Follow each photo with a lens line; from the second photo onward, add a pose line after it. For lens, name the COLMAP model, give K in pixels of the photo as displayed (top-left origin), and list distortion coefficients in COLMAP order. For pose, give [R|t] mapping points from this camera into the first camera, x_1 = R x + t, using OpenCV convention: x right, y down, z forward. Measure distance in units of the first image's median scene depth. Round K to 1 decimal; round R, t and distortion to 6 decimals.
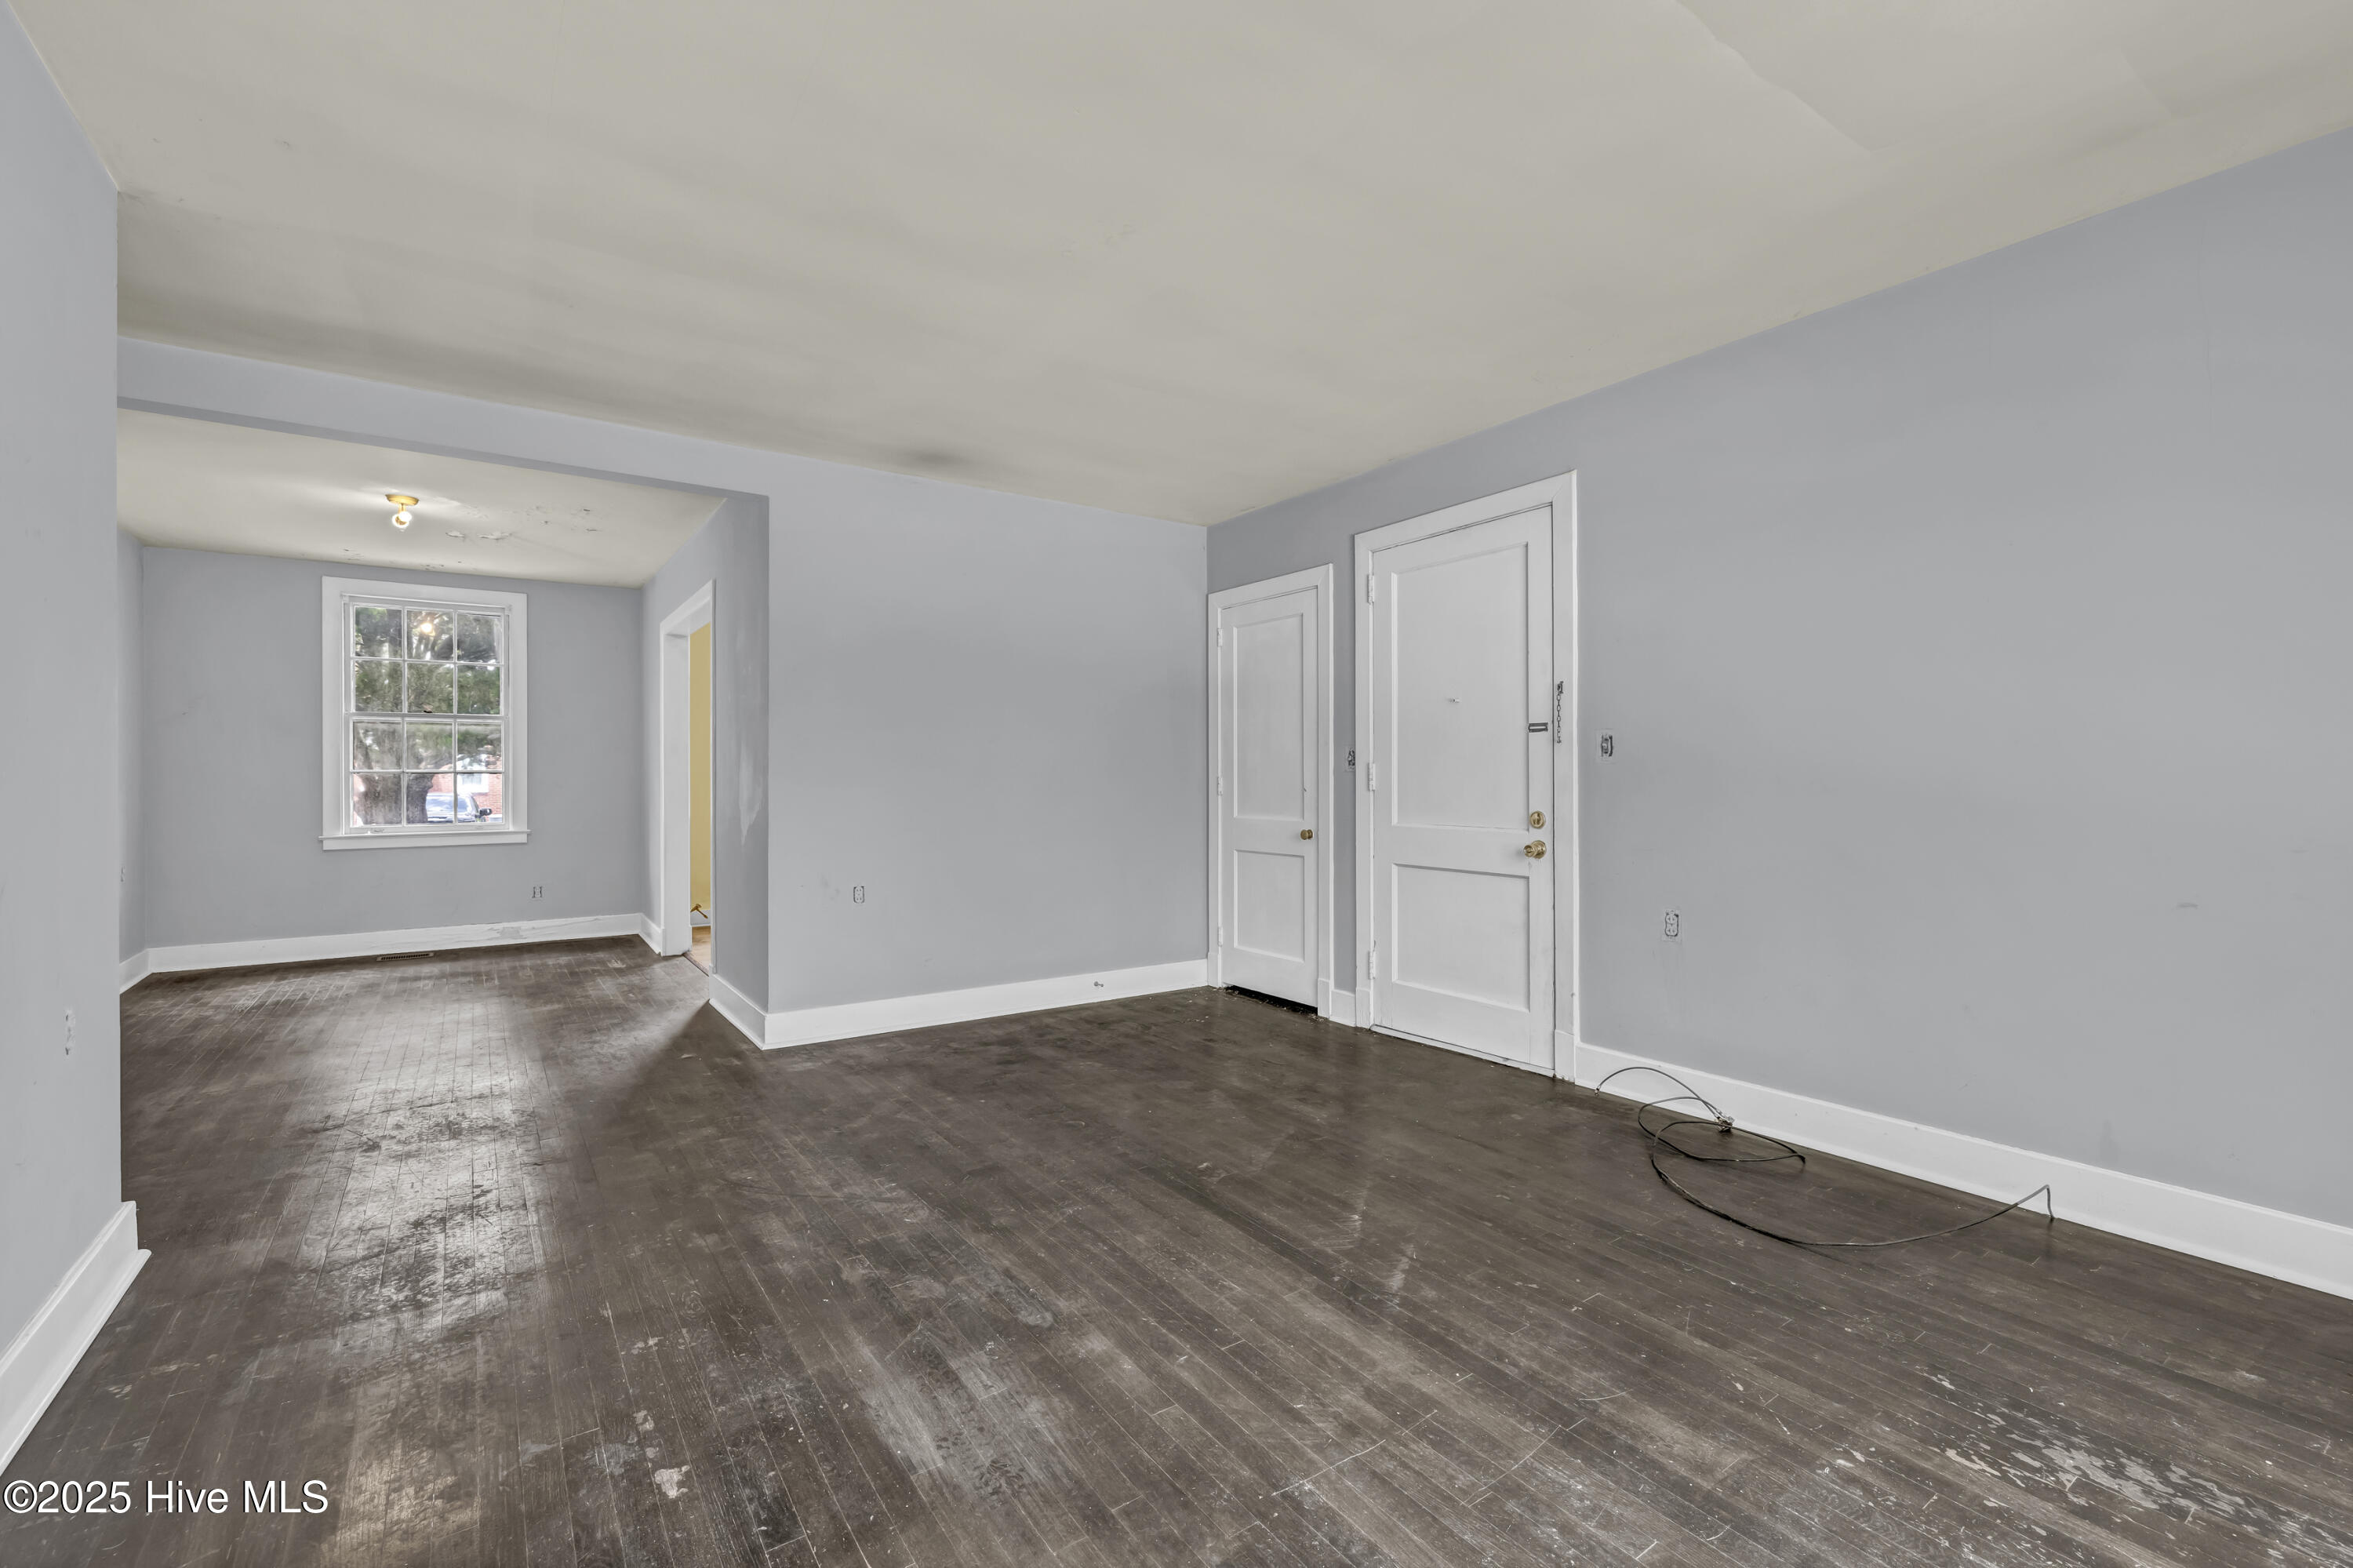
lens RADIAL K [[1009.2, 0, 1165.3], [0, 1009.2, 777.9], [0, 0, 1]] dist [0.001683, 0.000272]
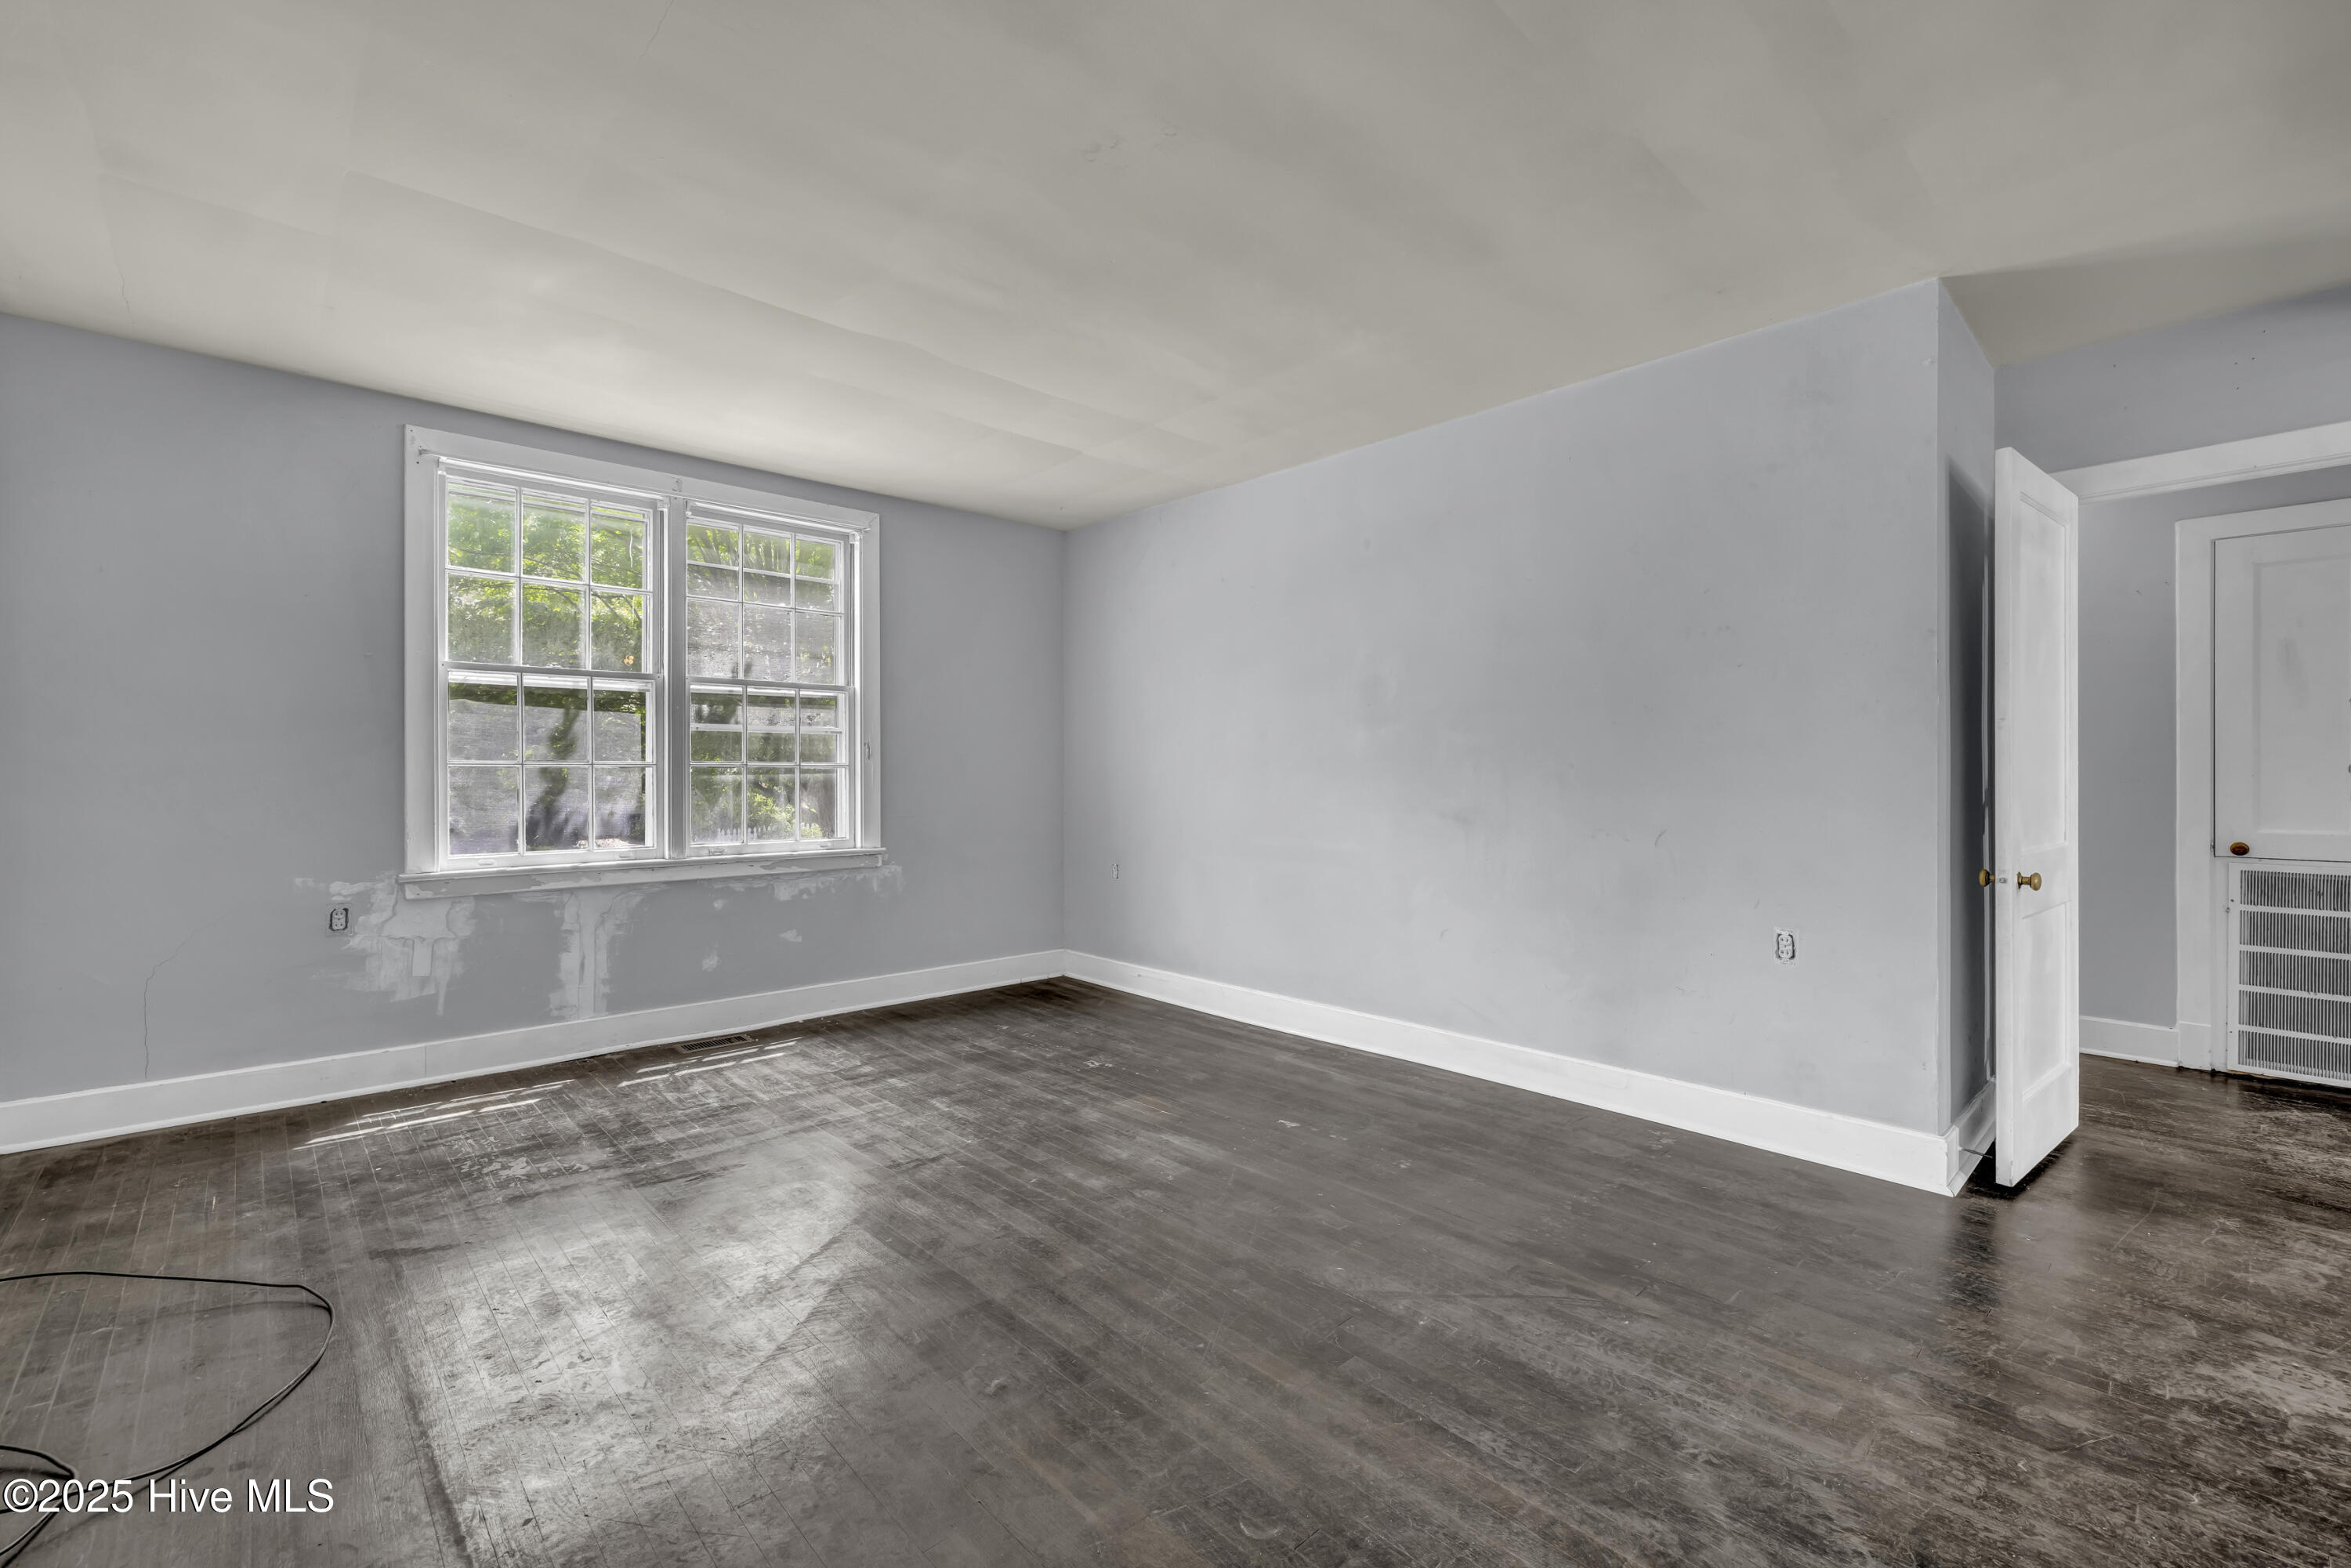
lens RADIAL K [[993.2, 0, 1165.1], [0, 993.2, 773.4], [0, 0, 1]] dist [0.000739, 0.000432]
pose [[-0.990053, 0.001221, -0.140687, 0.015754], [0.001478, 0.999997, -0.001723, -0.001370], [0.140684, -0.001914, -0.990053, 1.279679]]
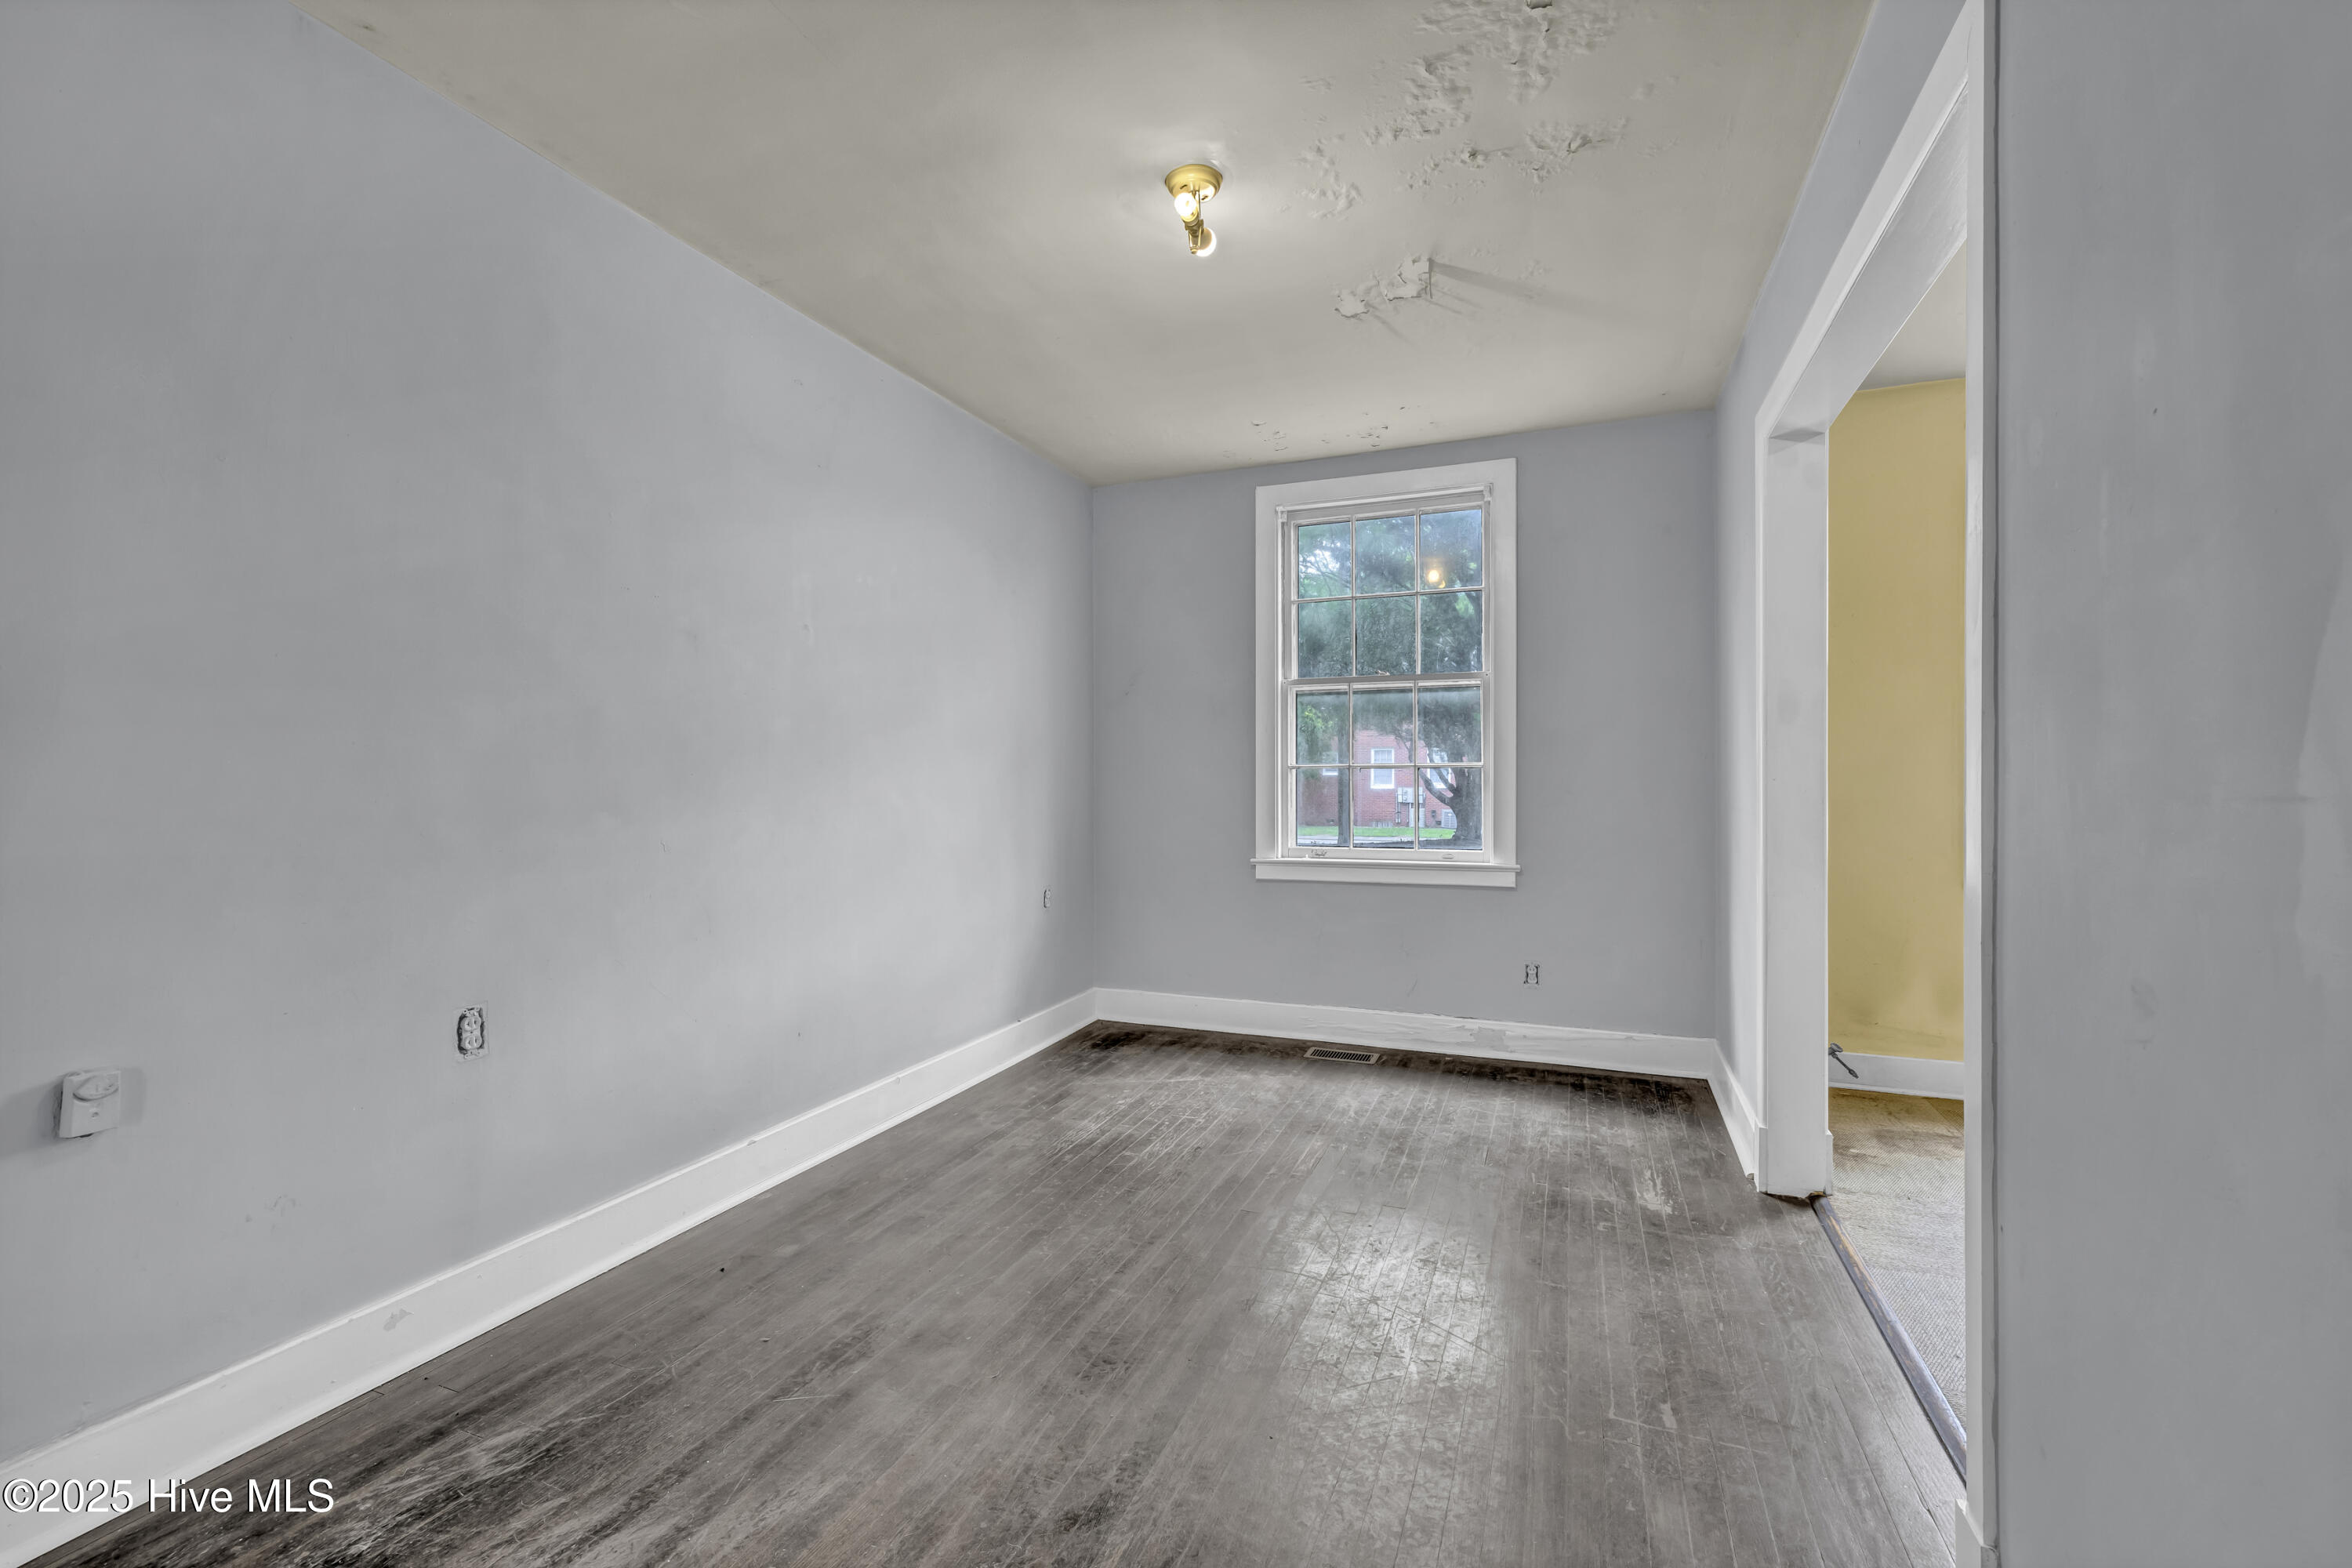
lens RADIAL K [[1004.8, 0, 1169.8], [0, 1004.8, 772.8], [0, 0, 1]] dist [-0.000904, 0.000327]
pose [[0.552481, -0.004496, -0.833513, -0.492070], [0.002207, 0.999990, -0.003932, 0.000758], [0.833522, 0.000333, 0.552486, 0.971873]]
